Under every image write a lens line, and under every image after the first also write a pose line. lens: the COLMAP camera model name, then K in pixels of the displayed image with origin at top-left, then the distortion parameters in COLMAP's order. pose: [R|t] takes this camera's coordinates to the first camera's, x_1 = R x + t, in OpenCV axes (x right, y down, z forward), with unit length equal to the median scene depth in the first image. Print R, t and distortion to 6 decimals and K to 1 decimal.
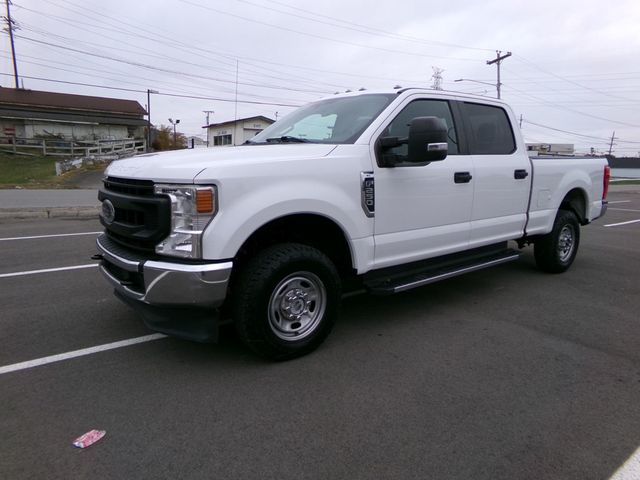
lens RADIAL K [[444.2, 0, 322.0], [0, 444.2, 237.8], [0, 0, 1]] dist [-0.025537, 0.052103]
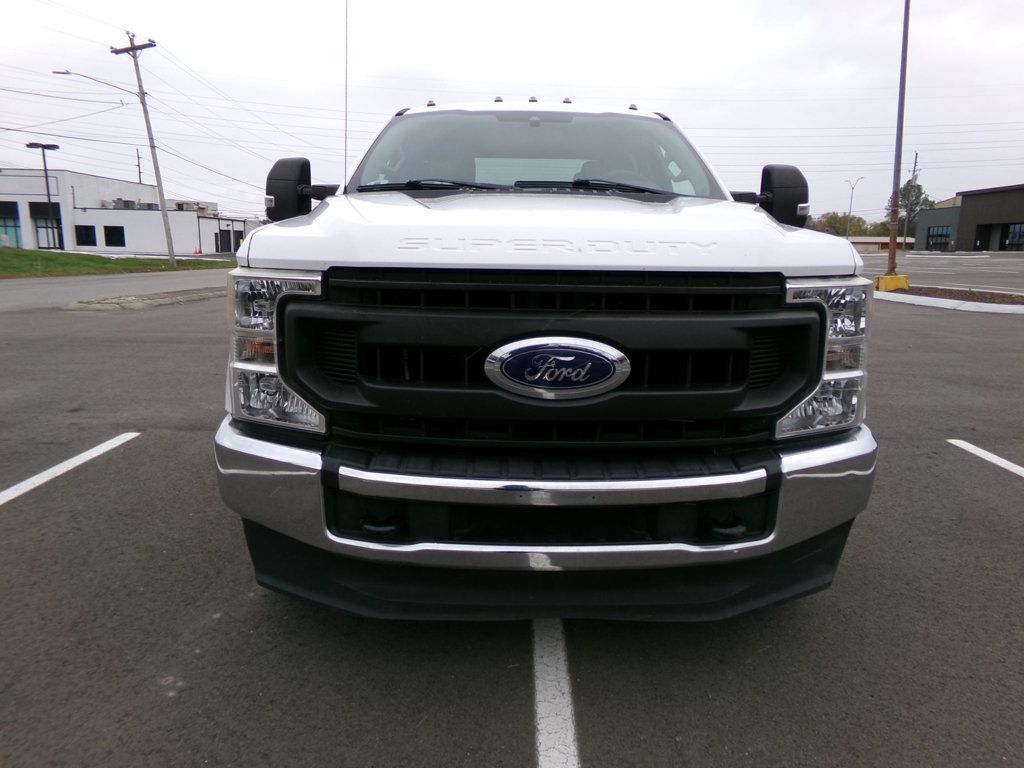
lens RADIAL K [[694.4, 0, 510.3], [0, 694.4, 394.9], [0, 0, 1]] dist [-0.000435, 0.001982]
pose [[0.591623, -0.175524, 0.786876, -0.101472], [0.124707, 0.984189, 0.125774, -0.012253], [-0.796511, 0.023718, 0.604158, 0.075531]]
